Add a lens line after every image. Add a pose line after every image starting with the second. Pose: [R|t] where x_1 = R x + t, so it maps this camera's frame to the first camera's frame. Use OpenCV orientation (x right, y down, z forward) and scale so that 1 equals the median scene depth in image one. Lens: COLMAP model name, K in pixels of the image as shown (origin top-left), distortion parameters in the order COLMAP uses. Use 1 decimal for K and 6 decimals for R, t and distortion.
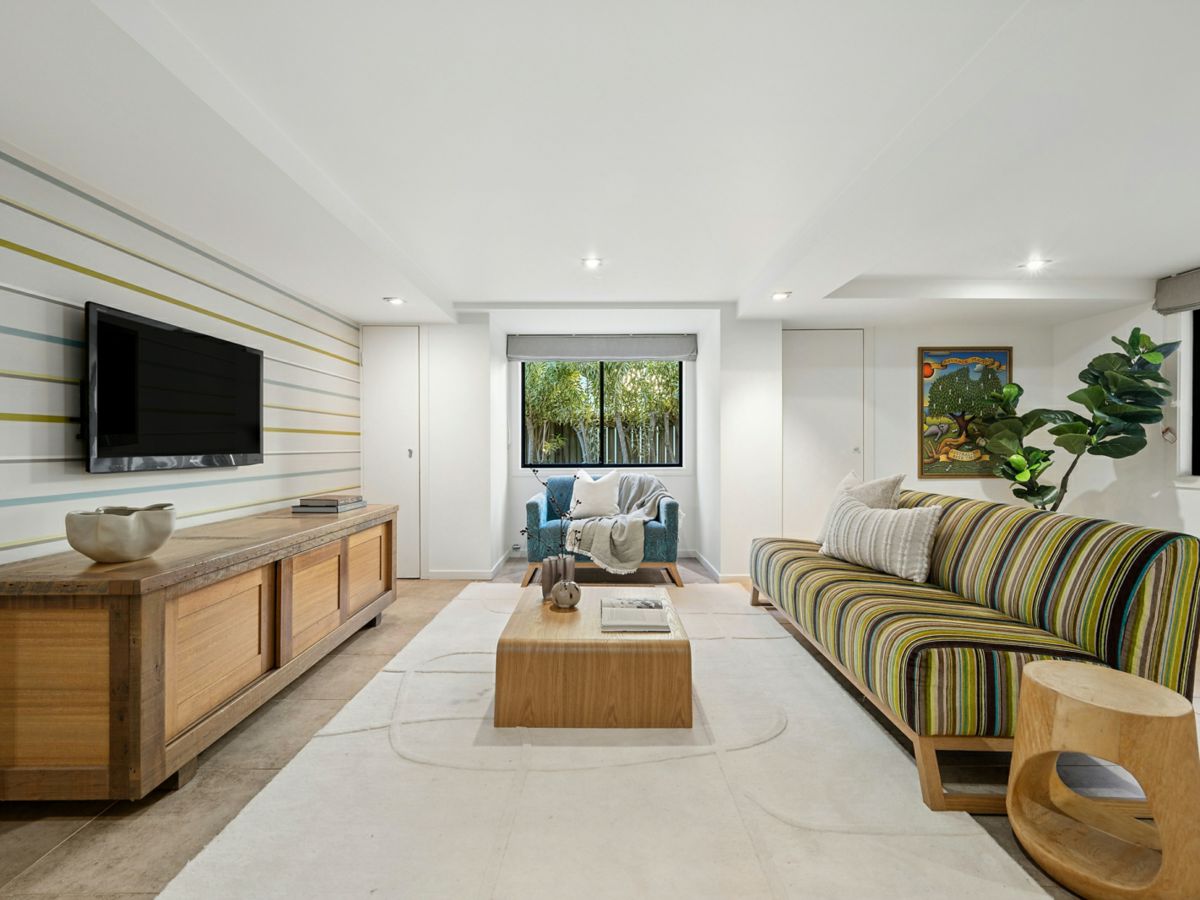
lens RADIAL K [[531.1, 0, 600.0], [0, 531.1, 450.0], [0, 0, 1]] dist [0.004004, -0.000012]
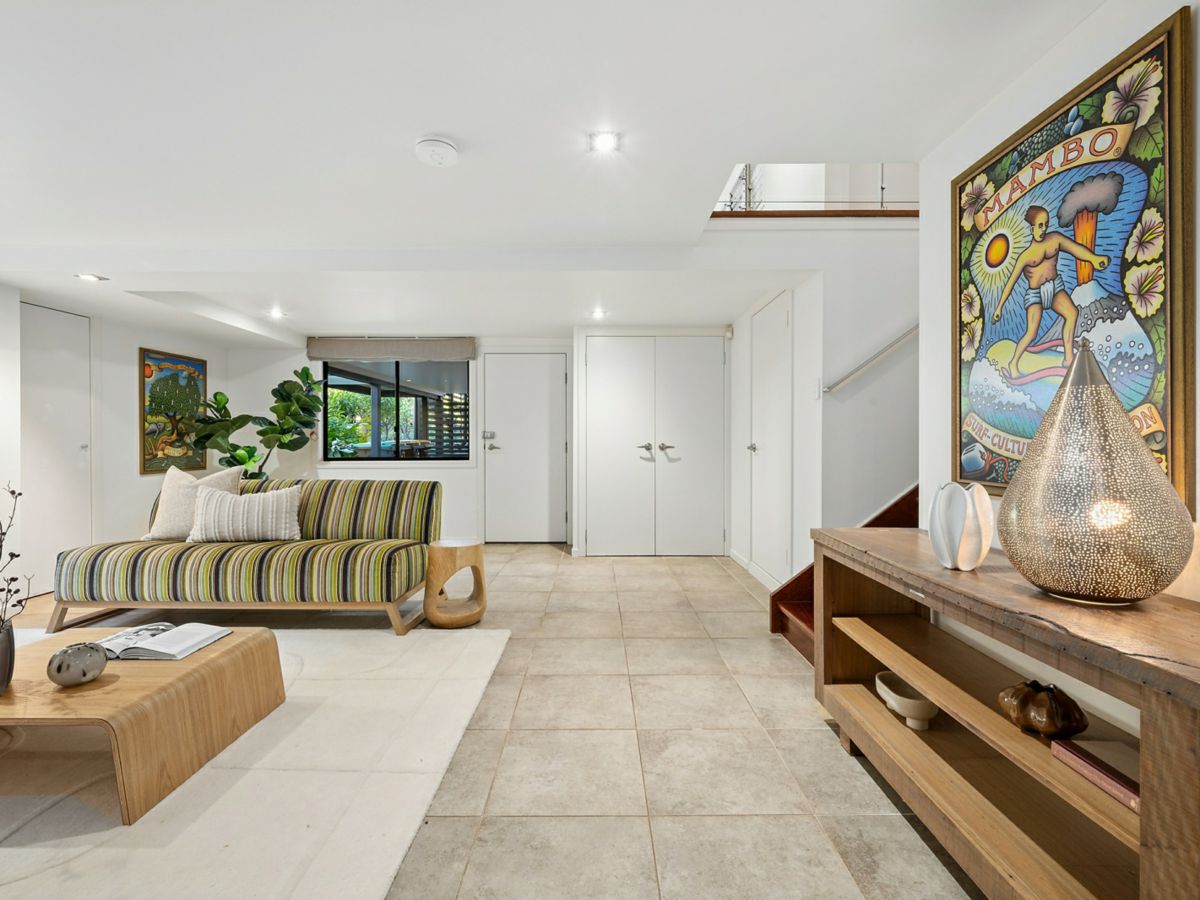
lens RADIAL K [[608.9, 0, 600.0], [0, 608.9, 450.0], [0, 0, 1]] dist [0.000343, 0.000064]
pose [[-0.004167, -0.013998, 0.999893, -0.598435], [0.008350, 0.999867, 0.014033, -0.003420], [-0.999956, 0.008408, -0.004050, 0.117041]]
